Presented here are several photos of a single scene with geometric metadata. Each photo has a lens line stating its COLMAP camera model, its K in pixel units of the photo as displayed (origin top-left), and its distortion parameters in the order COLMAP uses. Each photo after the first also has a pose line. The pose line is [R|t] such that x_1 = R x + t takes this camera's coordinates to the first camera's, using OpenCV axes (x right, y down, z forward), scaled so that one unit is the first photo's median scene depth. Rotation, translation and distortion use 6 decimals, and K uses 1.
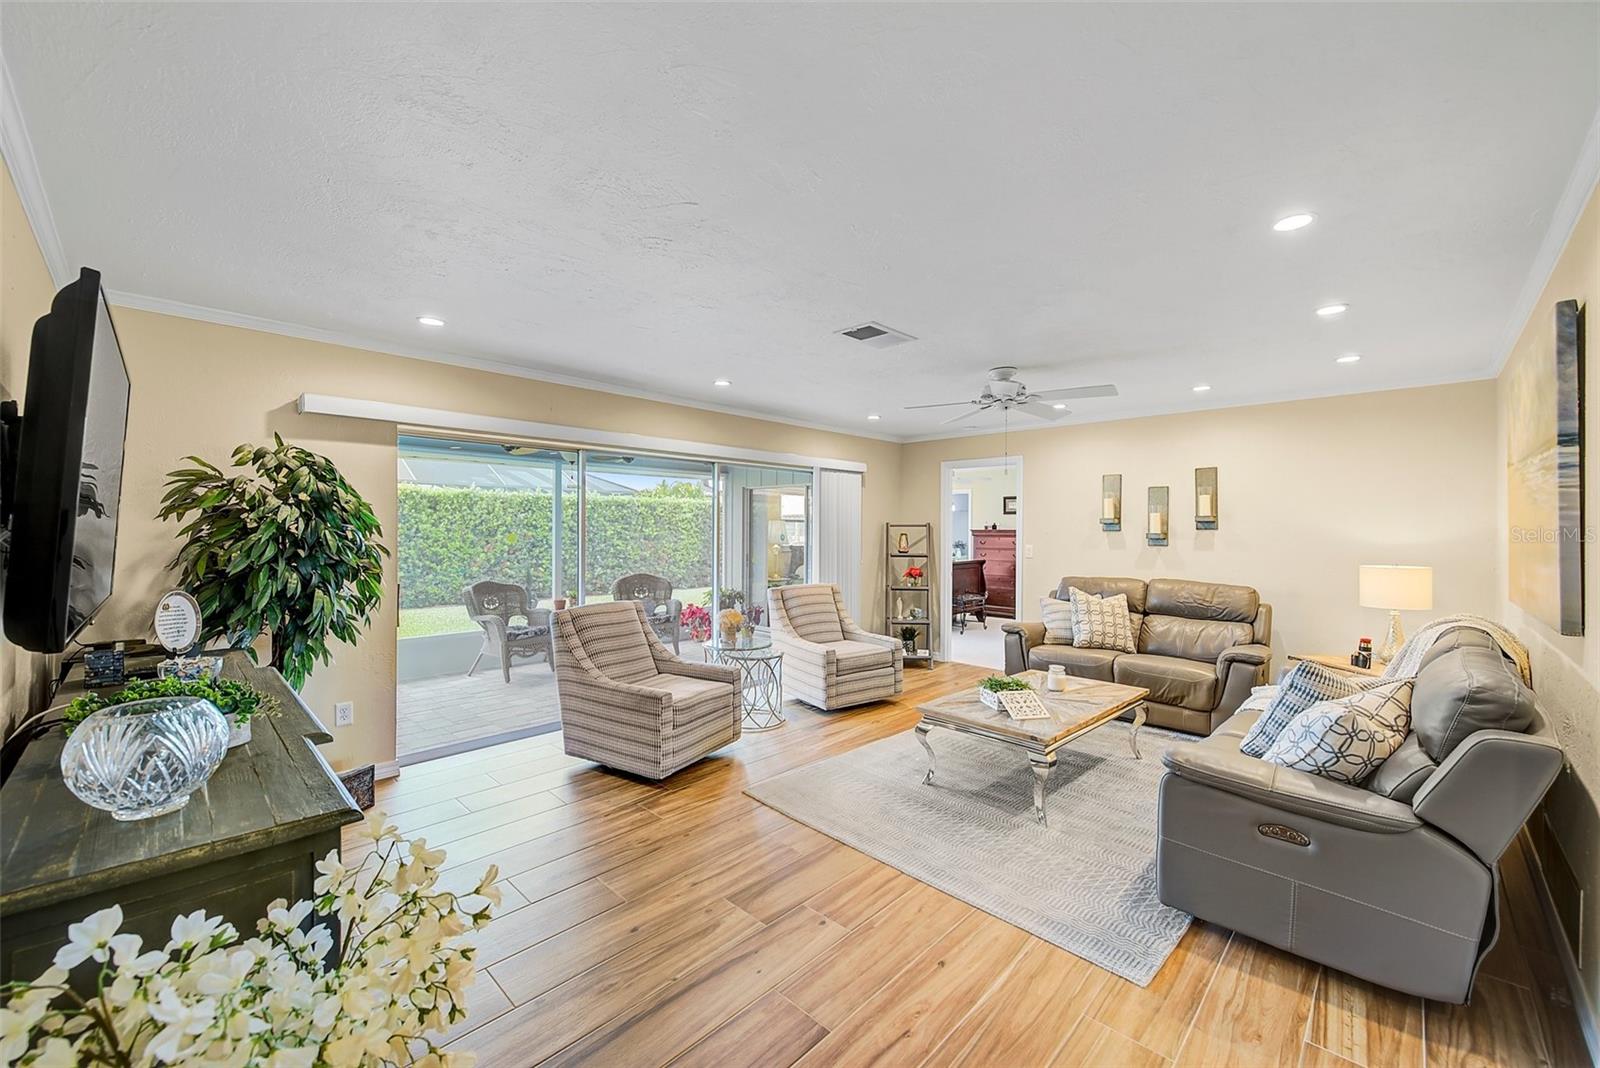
lens RADIAL K [[640.3, 0, 813.6], [0, 640.3, 530.0], [0, 0, 1]] dist [0.003939, -0.002207]
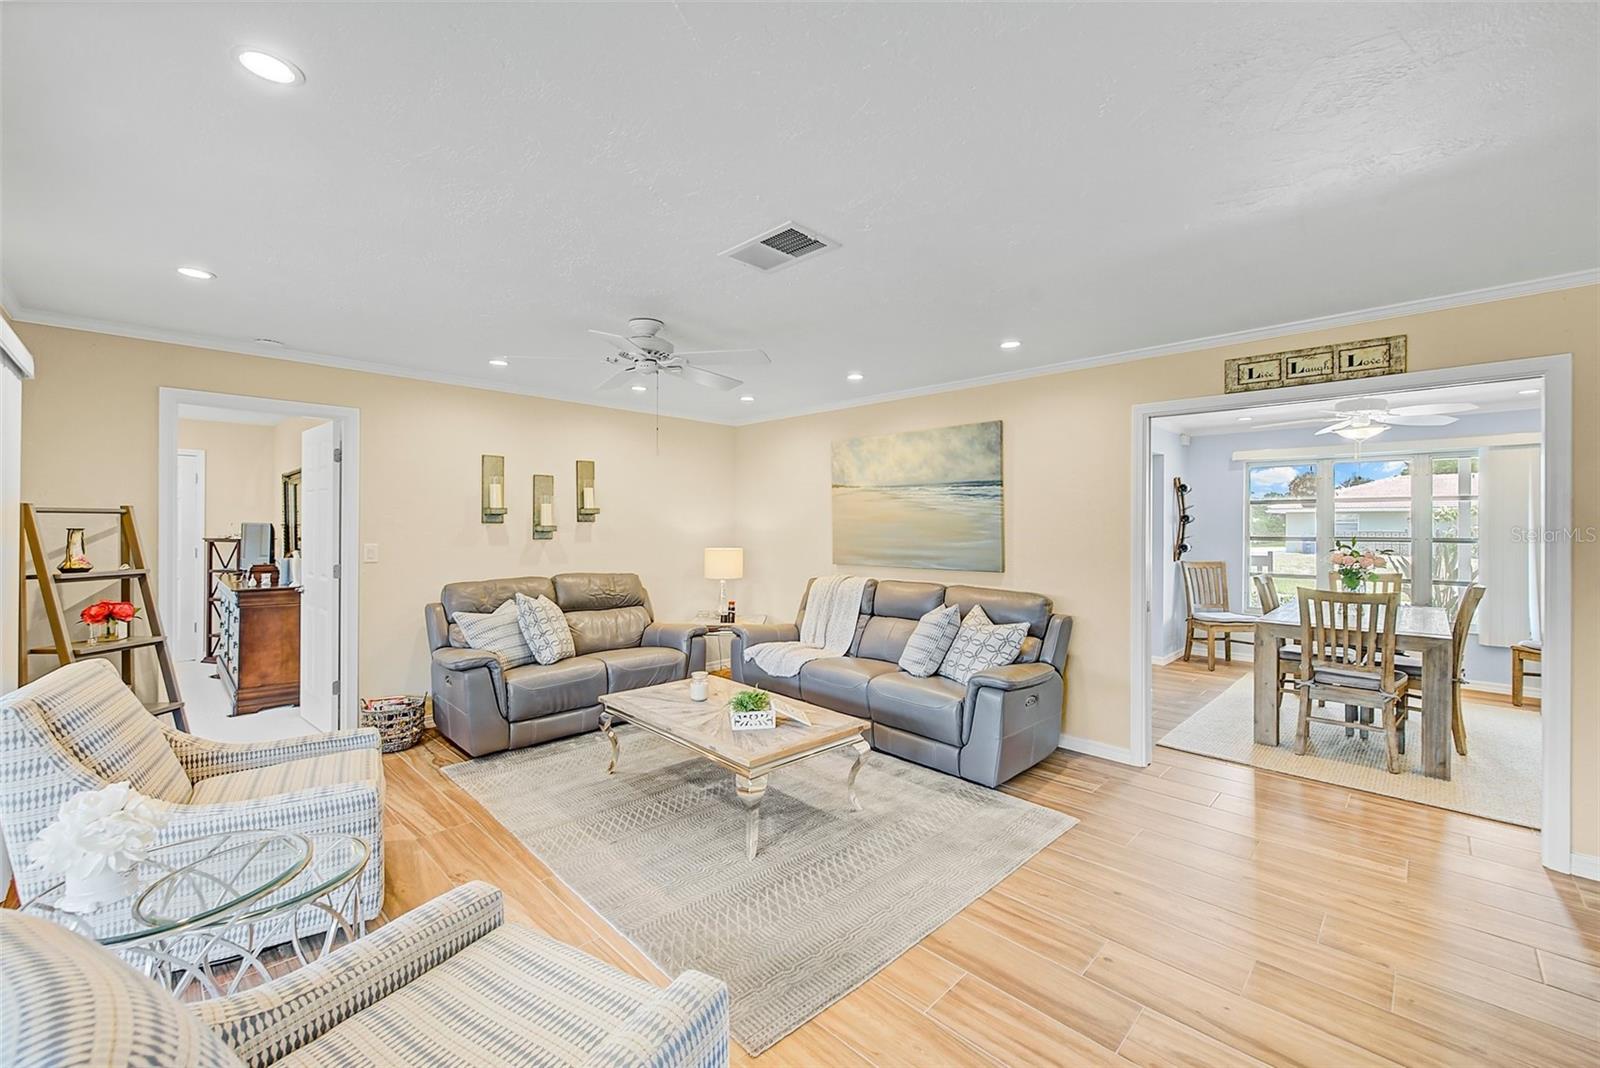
lens RADIAL K [[640.3, 0, 813.6], [0, 640.3, 523.4], [0, 0, 1]] dist [0.003939, -0.002207]
pose [[0.011716, -0.003351, 0.999926, -0.382449], [-0.004499, 0.999984, 0.003404, -0.002791], [-0.999921, -0.004538, 0.011700, 0.600399]]
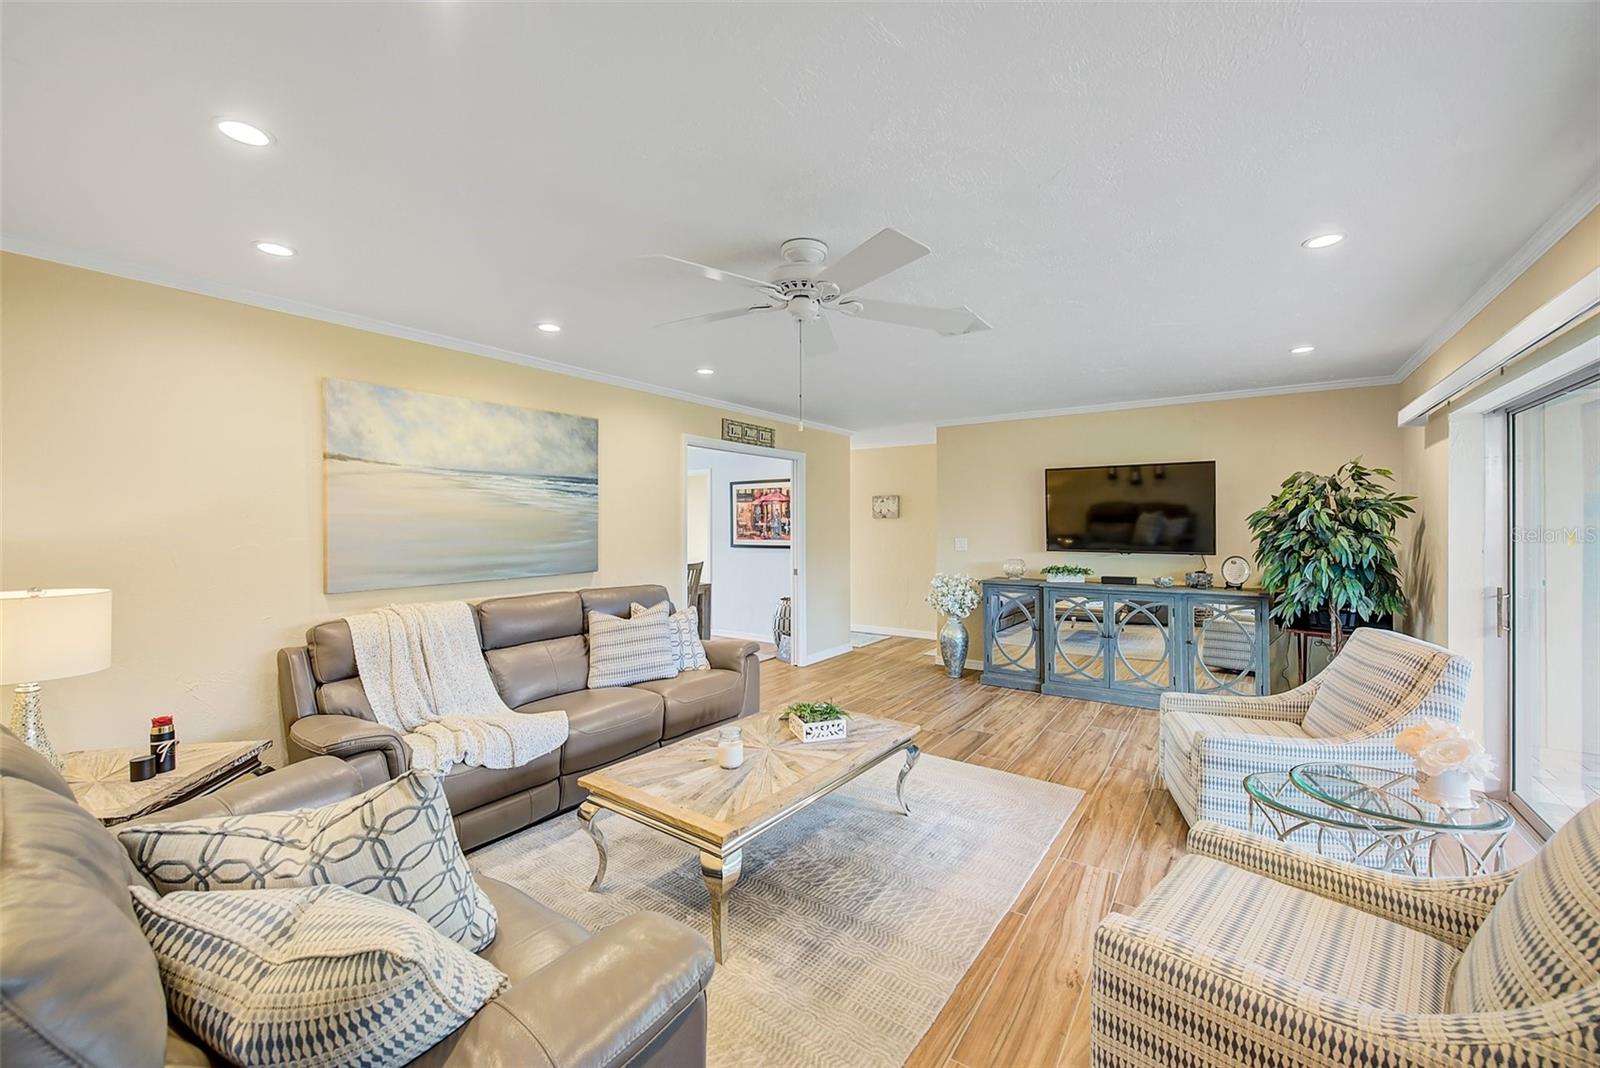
lens RADIAL K [[640.3, 0, 795.3], [0, 640.3, 523.8], [0, 0, 1]] dist [0.003939, -0.002207]
pose [[-0.990088, -0.006794, -0.140281, 0.301092], [-0.006512, 0.999976, -0.002473, 0.001041], [0.140294, -0.001535, -0.990109, 1.211635]]
